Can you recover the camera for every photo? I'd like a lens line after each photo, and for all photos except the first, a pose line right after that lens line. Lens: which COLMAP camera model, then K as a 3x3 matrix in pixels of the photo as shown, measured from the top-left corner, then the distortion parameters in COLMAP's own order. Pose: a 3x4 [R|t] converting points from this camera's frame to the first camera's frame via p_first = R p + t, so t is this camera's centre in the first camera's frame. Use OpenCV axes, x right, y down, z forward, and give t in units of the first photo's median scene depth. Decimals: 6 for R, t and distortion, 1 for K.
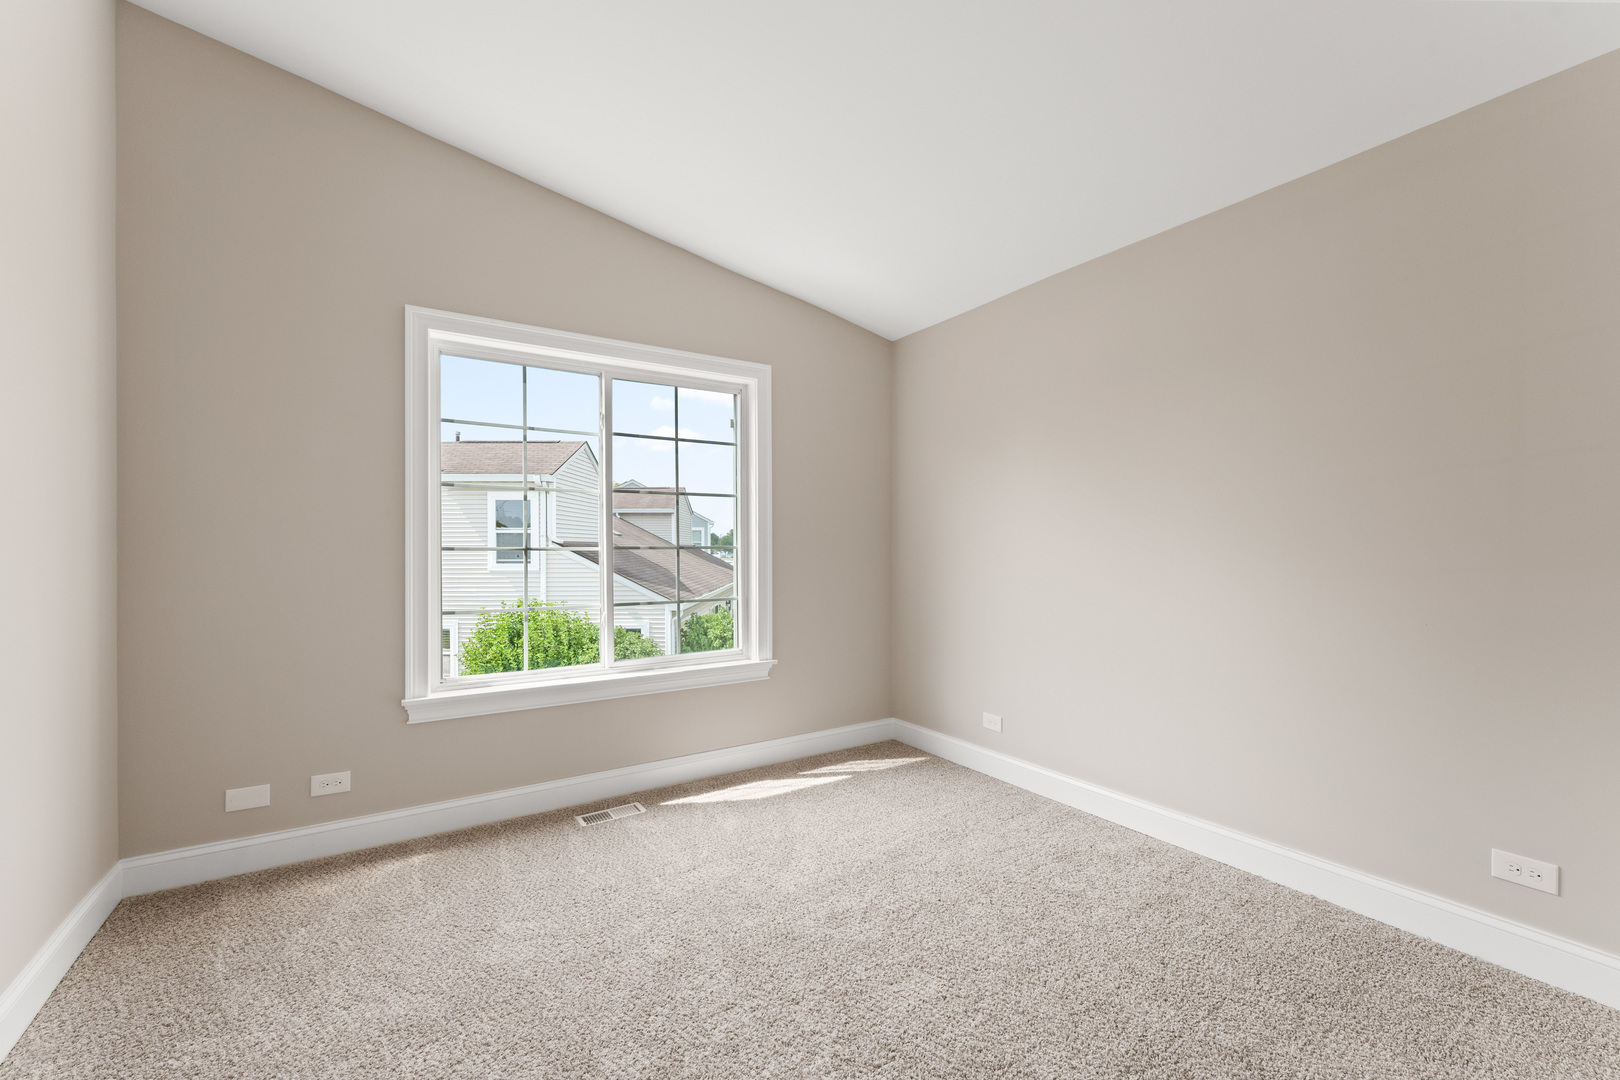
lens RADIAL K [[660.6, 0, 811.7], [0, 660.6, 547.8], [0, 0, 1]] dist [-0.005804, 0.000918]
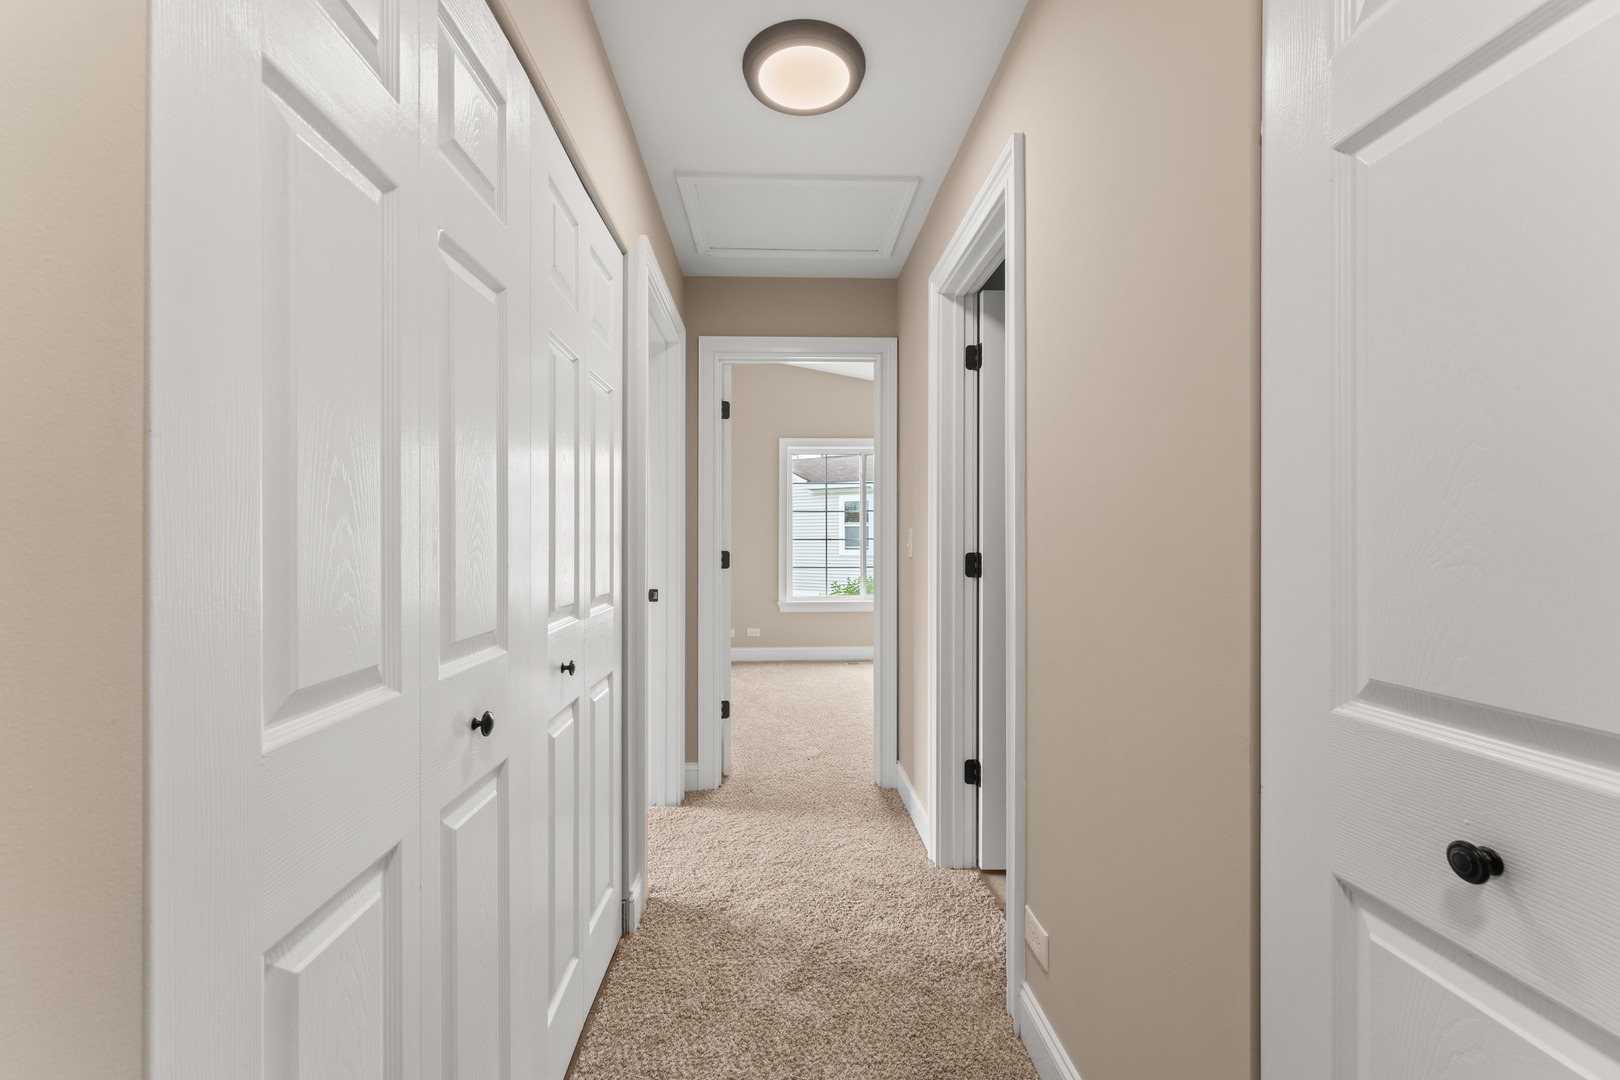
lens RADIAL K [[660.6, 0, 809.1], [0, 660.6, 539.1], [0, 0, 1]] dist [-0.005804, 0.000918]
pose [[0.867276, 0.001892, -0.497824, 0.124837], [-0.000576, 0.999996, 0.002797, -0.001005], [0.497827, -0.002139, 0.867274, -0.190065]]
